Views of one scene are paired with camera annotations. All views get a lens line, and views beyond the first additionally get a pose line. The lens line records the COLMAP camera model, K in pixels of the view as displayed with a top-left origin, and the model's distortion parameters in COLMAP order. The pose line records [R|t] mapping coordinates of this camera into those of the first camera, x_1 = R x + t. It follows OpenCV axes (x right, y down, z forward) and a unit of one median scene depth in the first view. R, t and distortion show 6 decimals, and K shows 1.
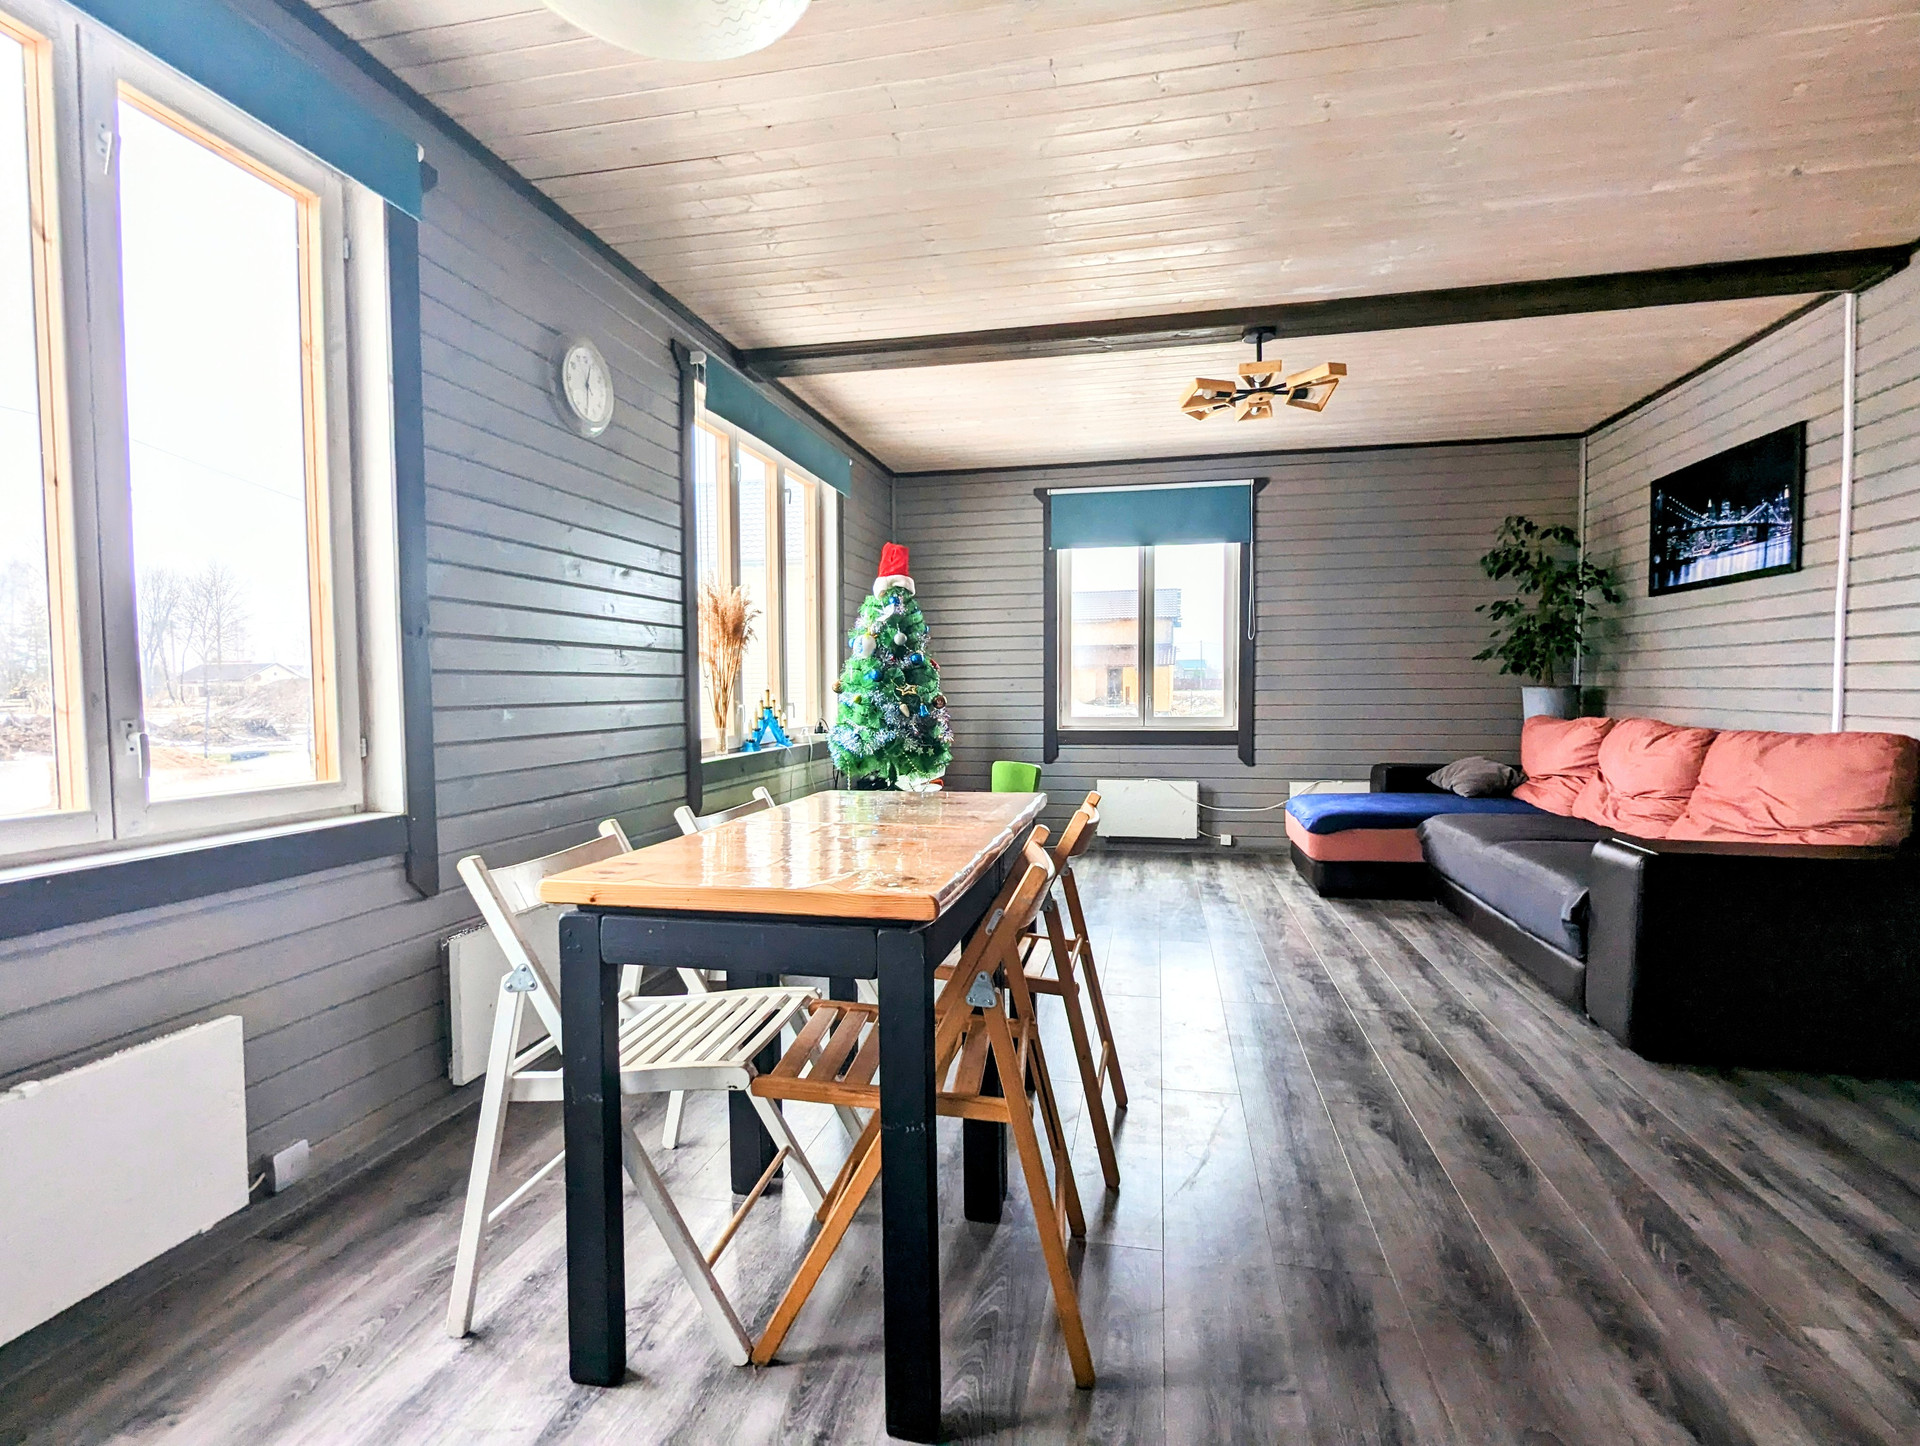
lens RADIAL K [[916.3, 0, 956.3], [0, 916.3, 730.0], [0, 0, 1]] dist [0.003592, 0.000295]
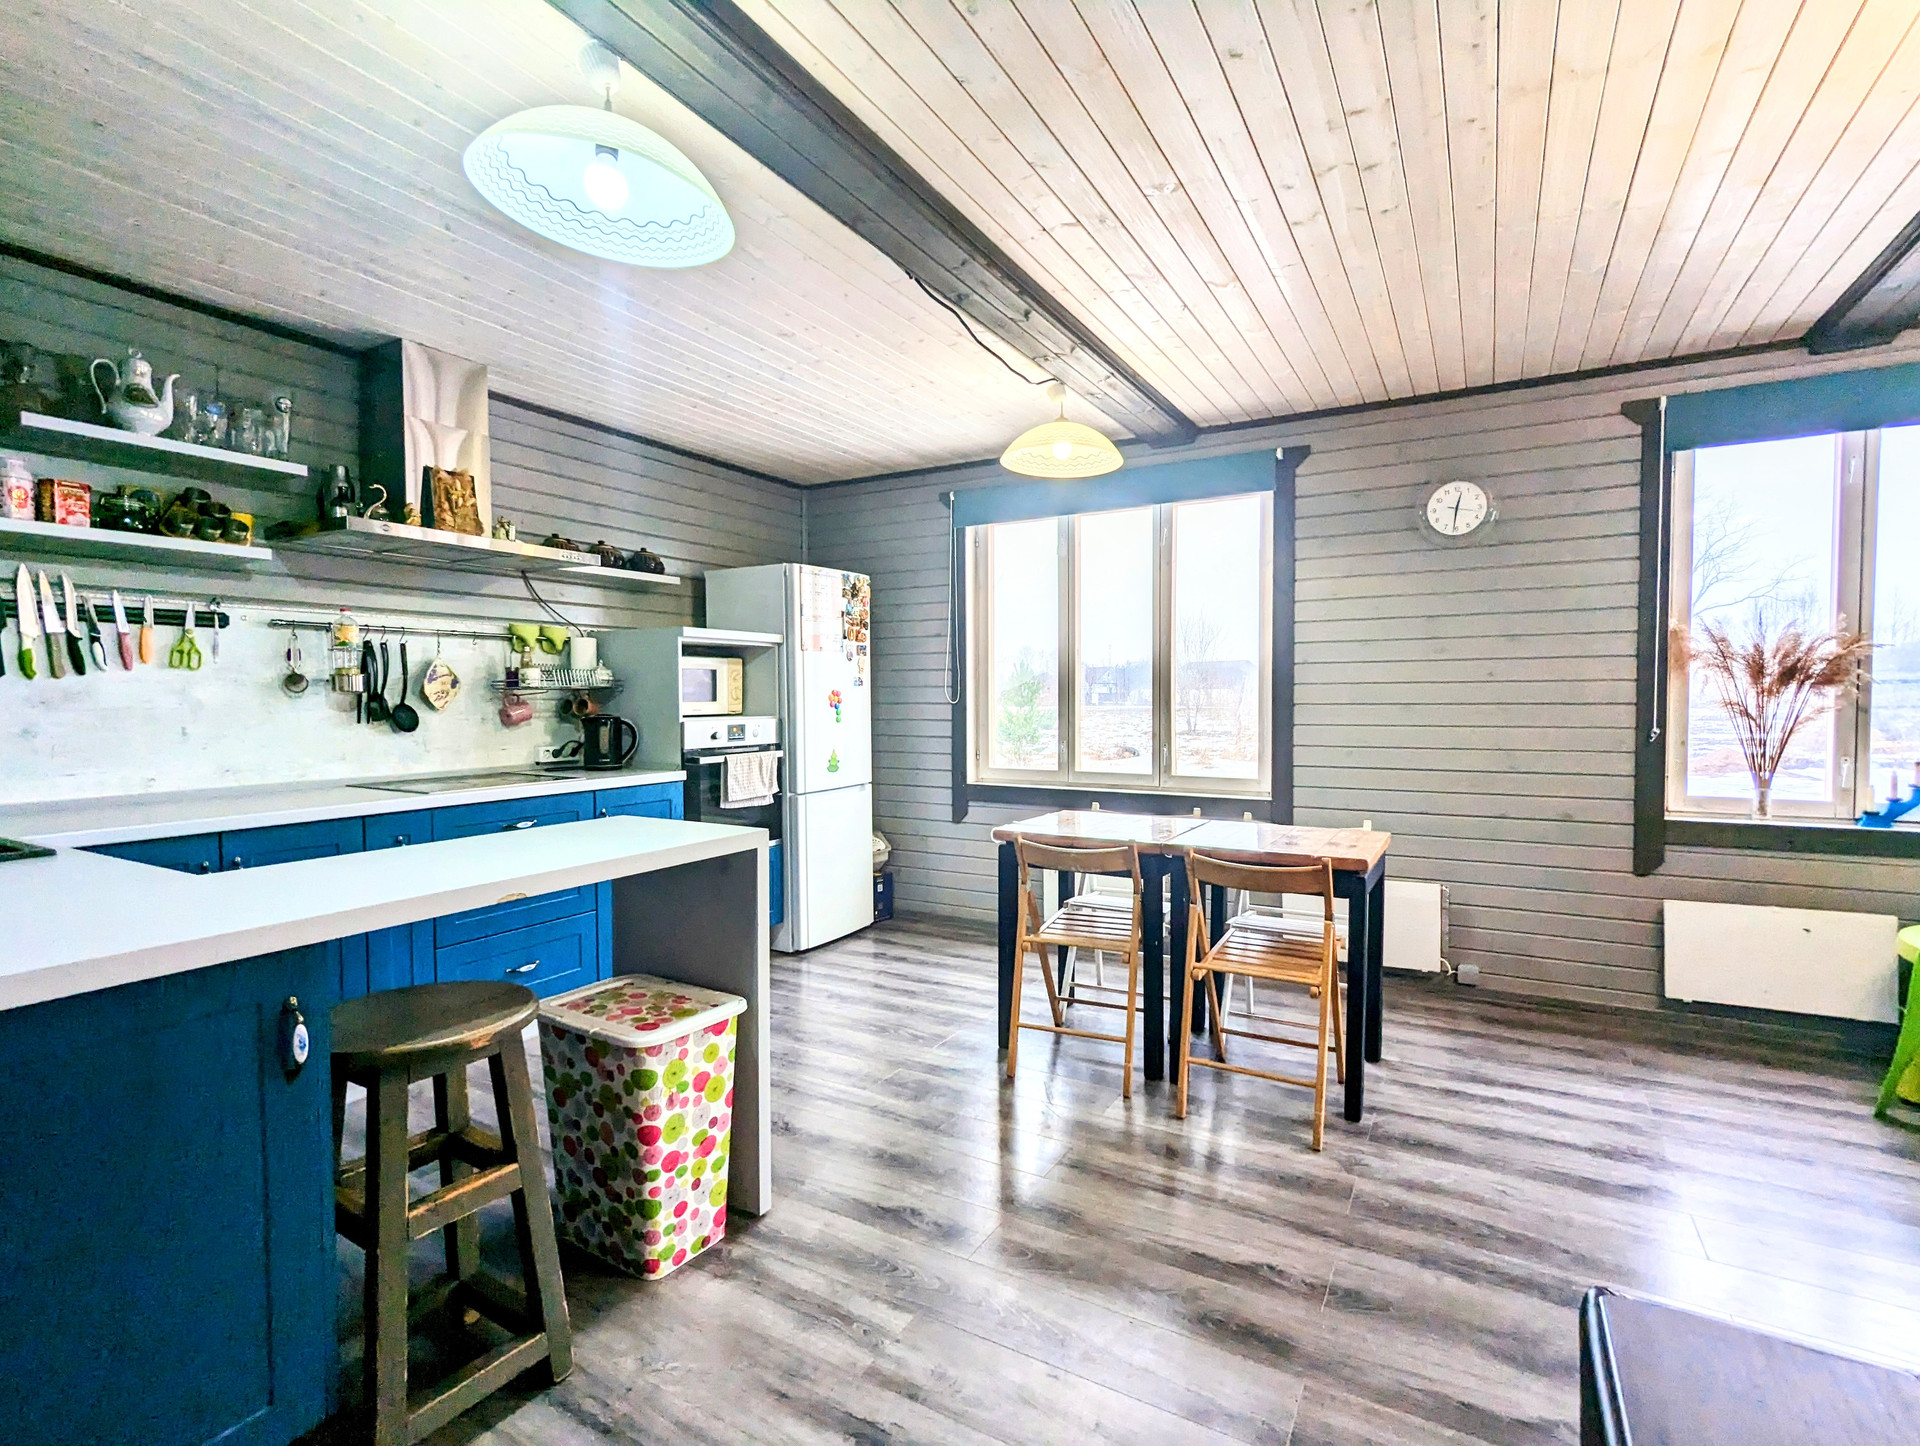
lens RADIAL K [[916.3, 0, 965.4], [0, 916.3, 726.7], [0, 0, 1]] dist [0.003592, 0.000295]
pose [[-0.299447, 0.042019, -0.953187, 0.534214], [-0.037009, 0.997766, 0.055611, -0.054849], [0.953395, 0.051929, -0.297223, 0.366580]]
